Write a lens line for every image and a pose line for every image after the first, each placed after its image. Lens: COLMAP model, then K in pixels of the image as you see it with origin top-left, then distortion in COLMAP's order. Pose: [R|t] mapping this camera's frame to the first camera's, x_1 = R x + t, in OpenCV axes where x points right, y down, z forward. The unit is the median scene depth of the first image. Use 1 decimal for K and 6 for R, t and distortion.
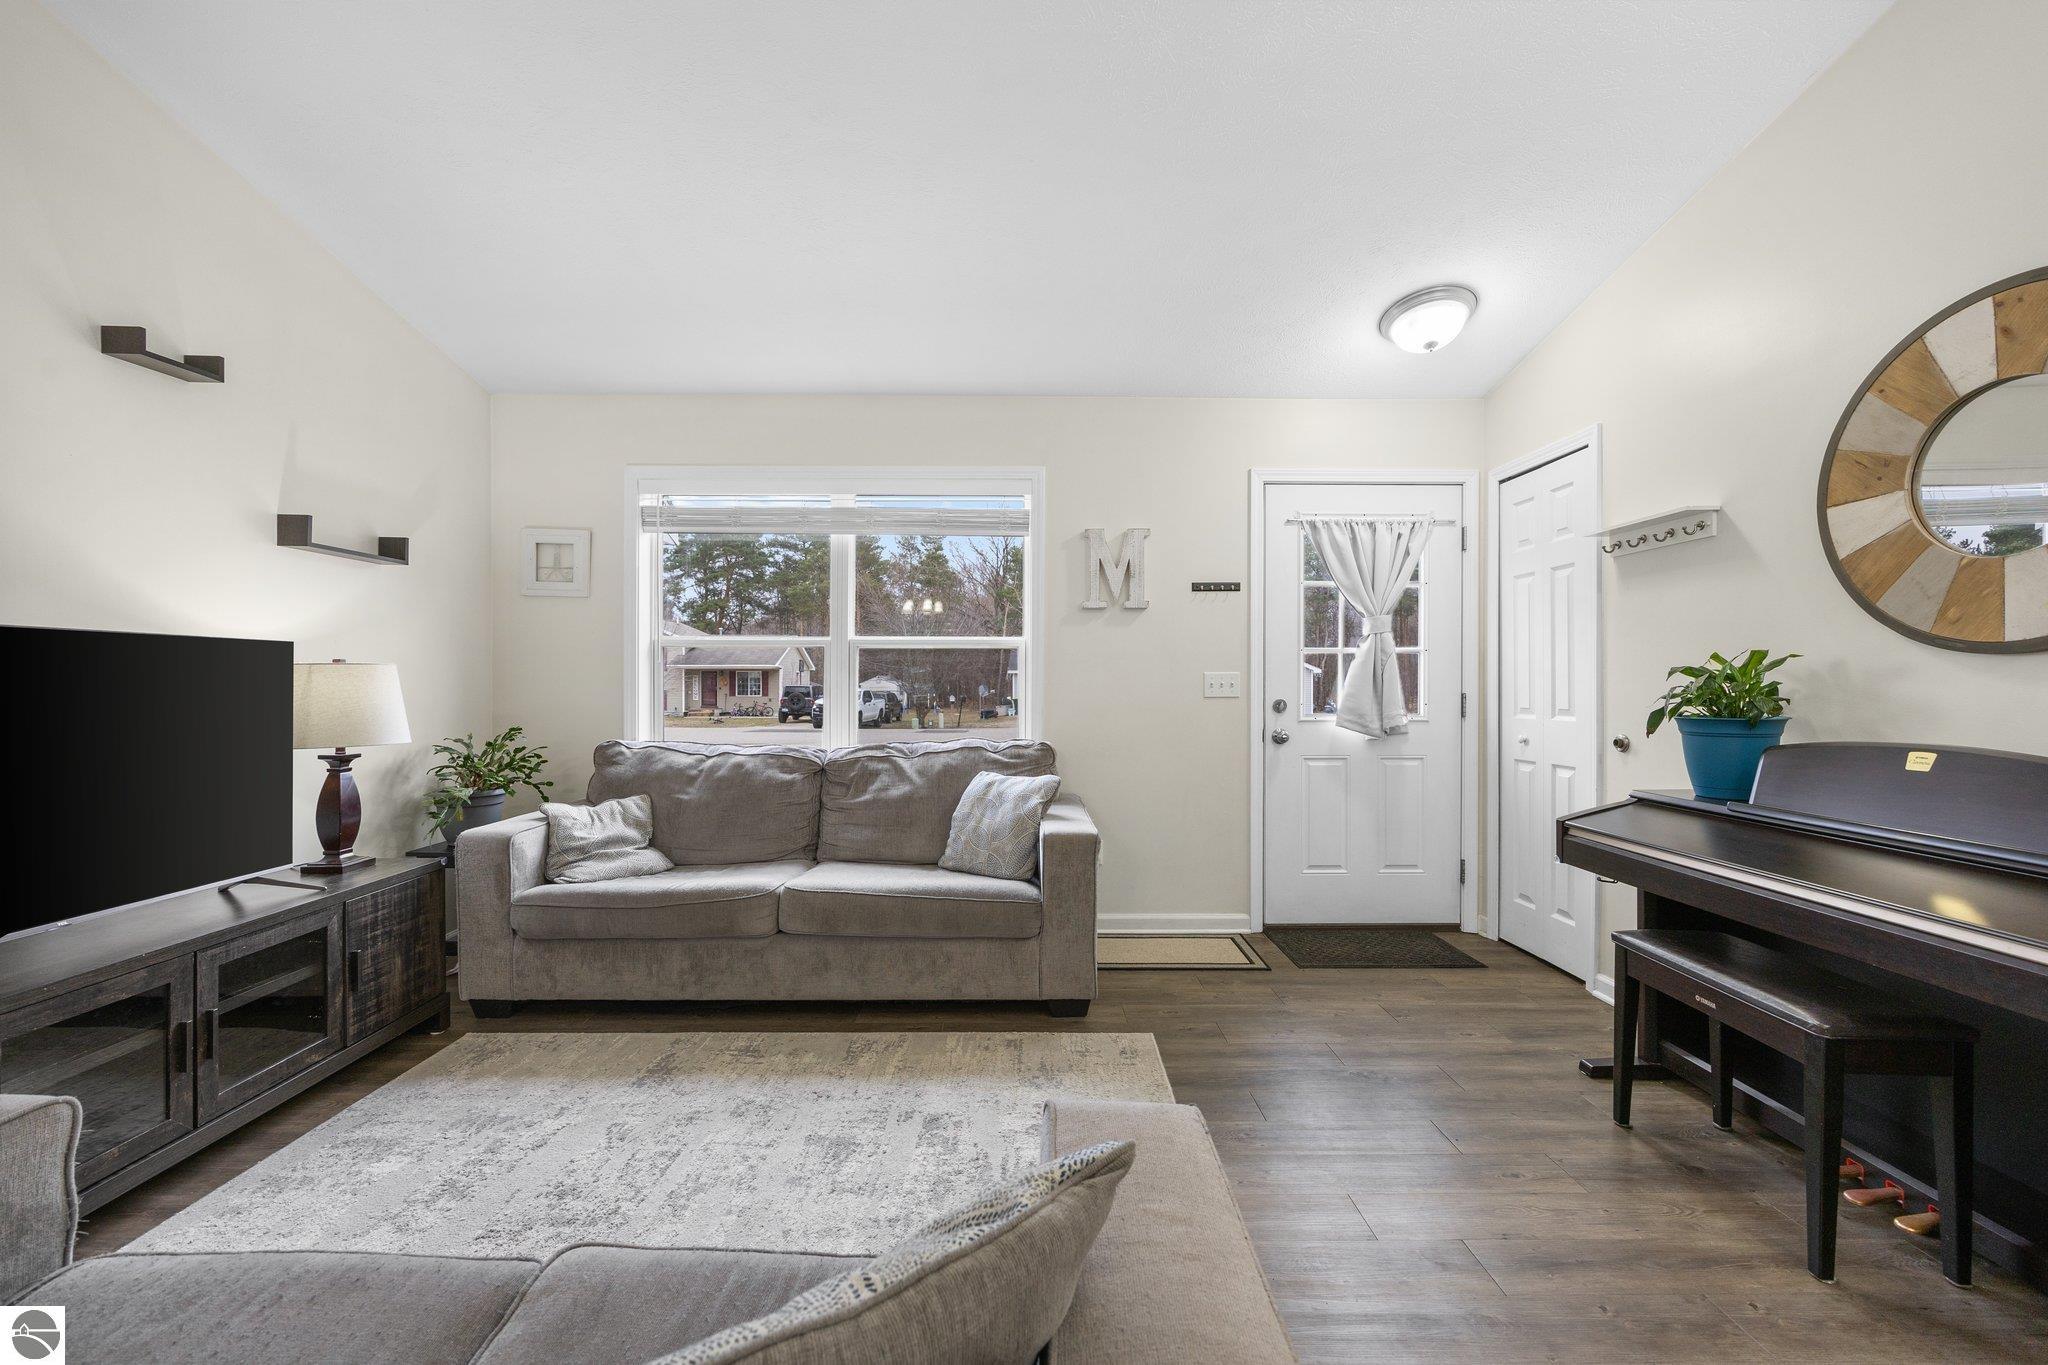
lens RADIAL K [[815.6, 0, 1020.5], [0, 815.6, 682.4], [0, 0, 1]] dist [-0.001504, 0.000260]
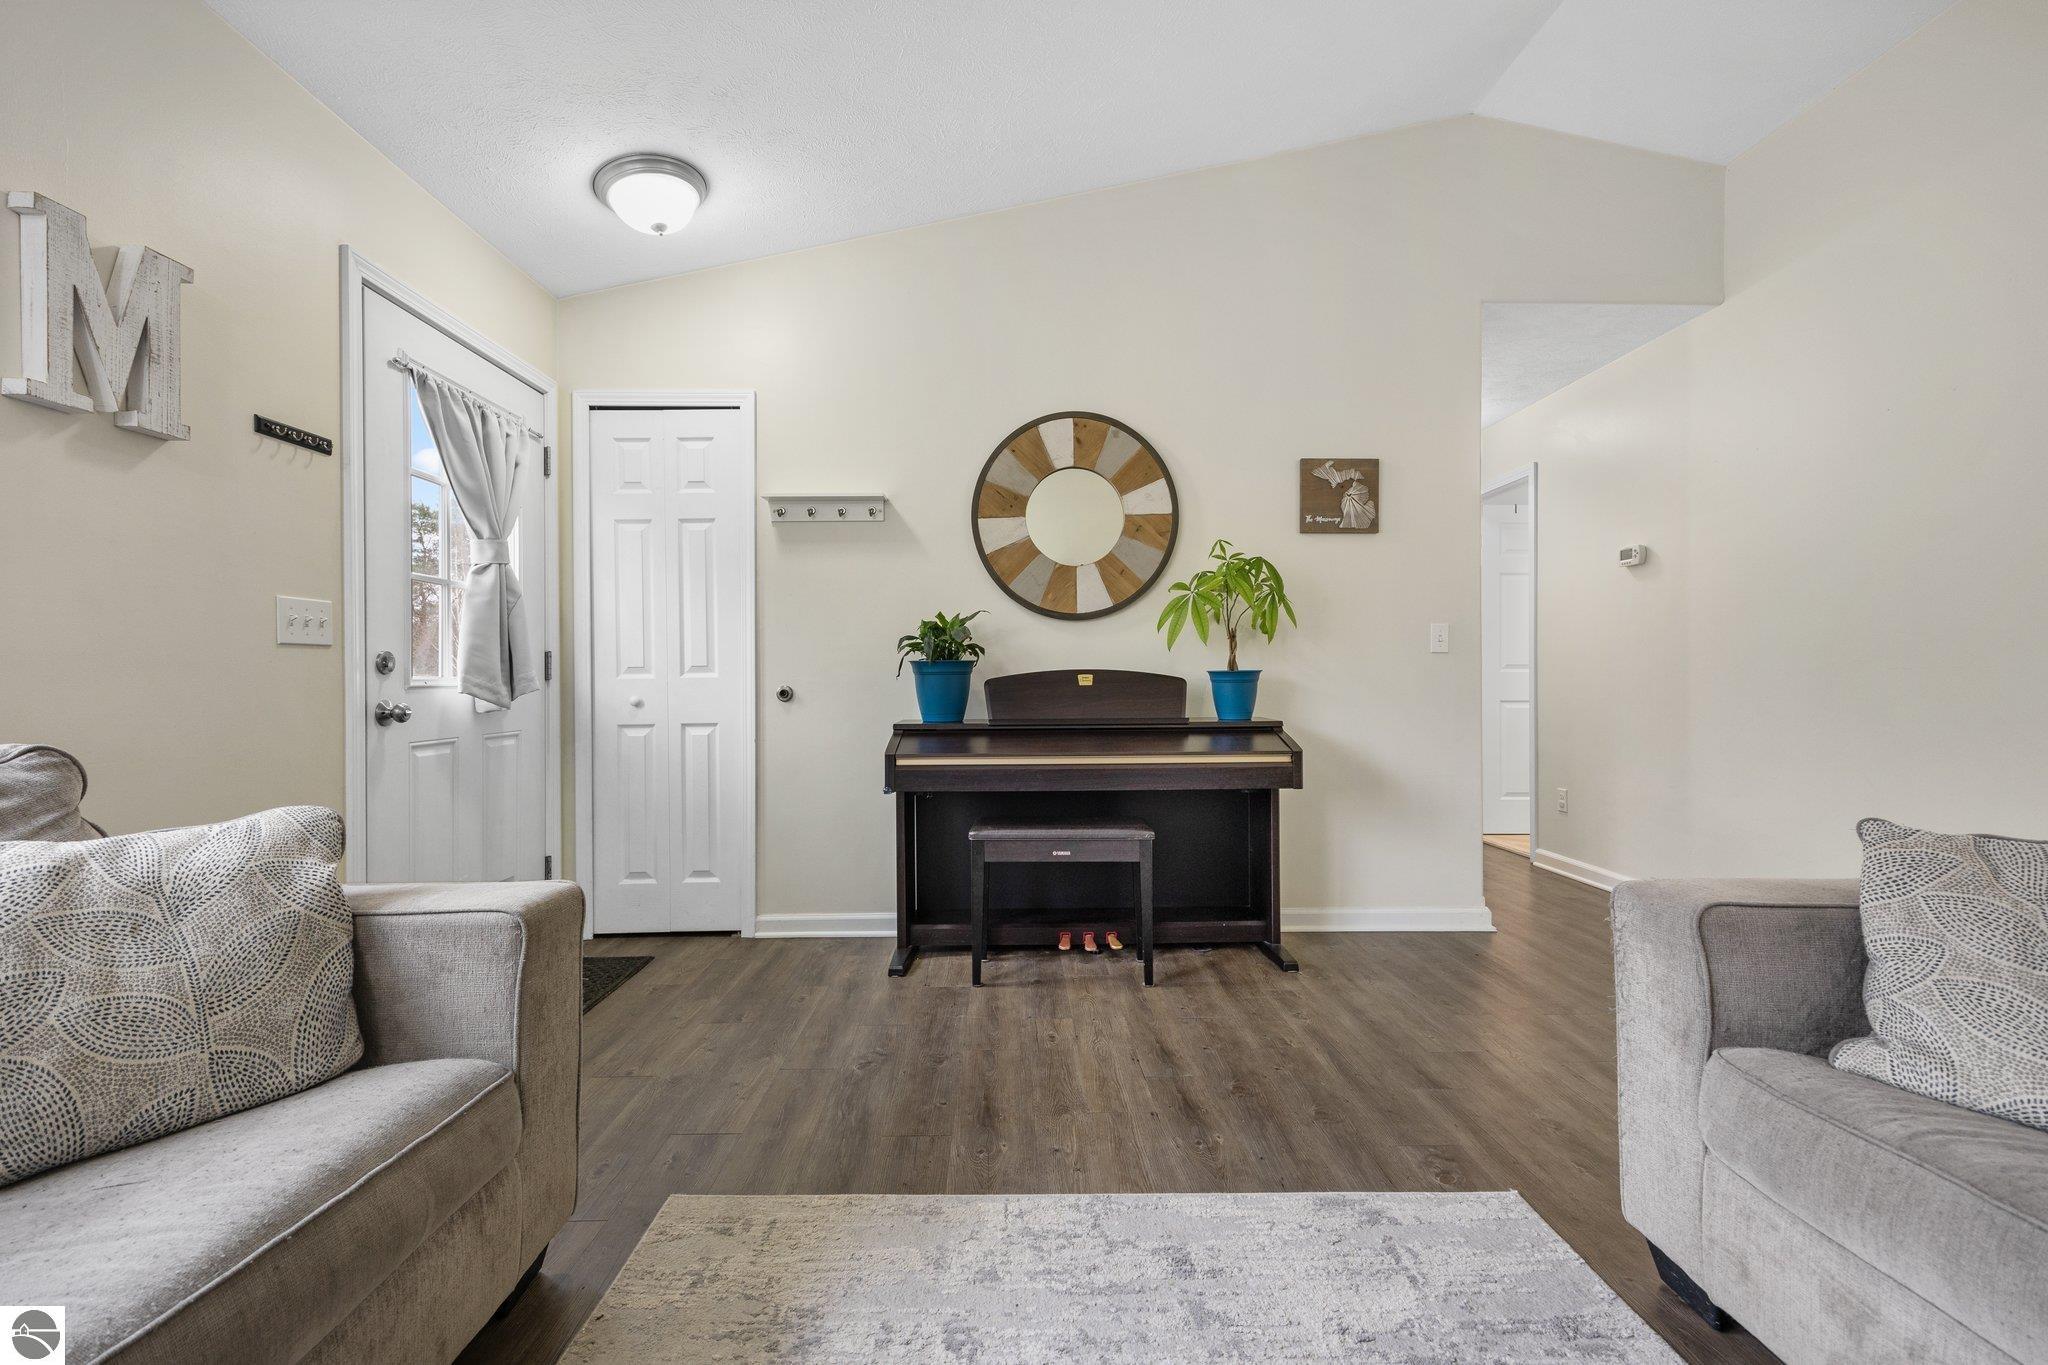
lens RADIAL K [[872.2, 0, 1019.6], [0, 872.2, 678.2], [0, 0, 1]] dist [0.010489, -0.000464]
pose [[-0.007113, -0.000274, 0.999975, -0.448520], [0.005921, 0.999982, 0.000316, 0.057379], [-0.999957, 0.005923, -0.007112, 0.716824]]
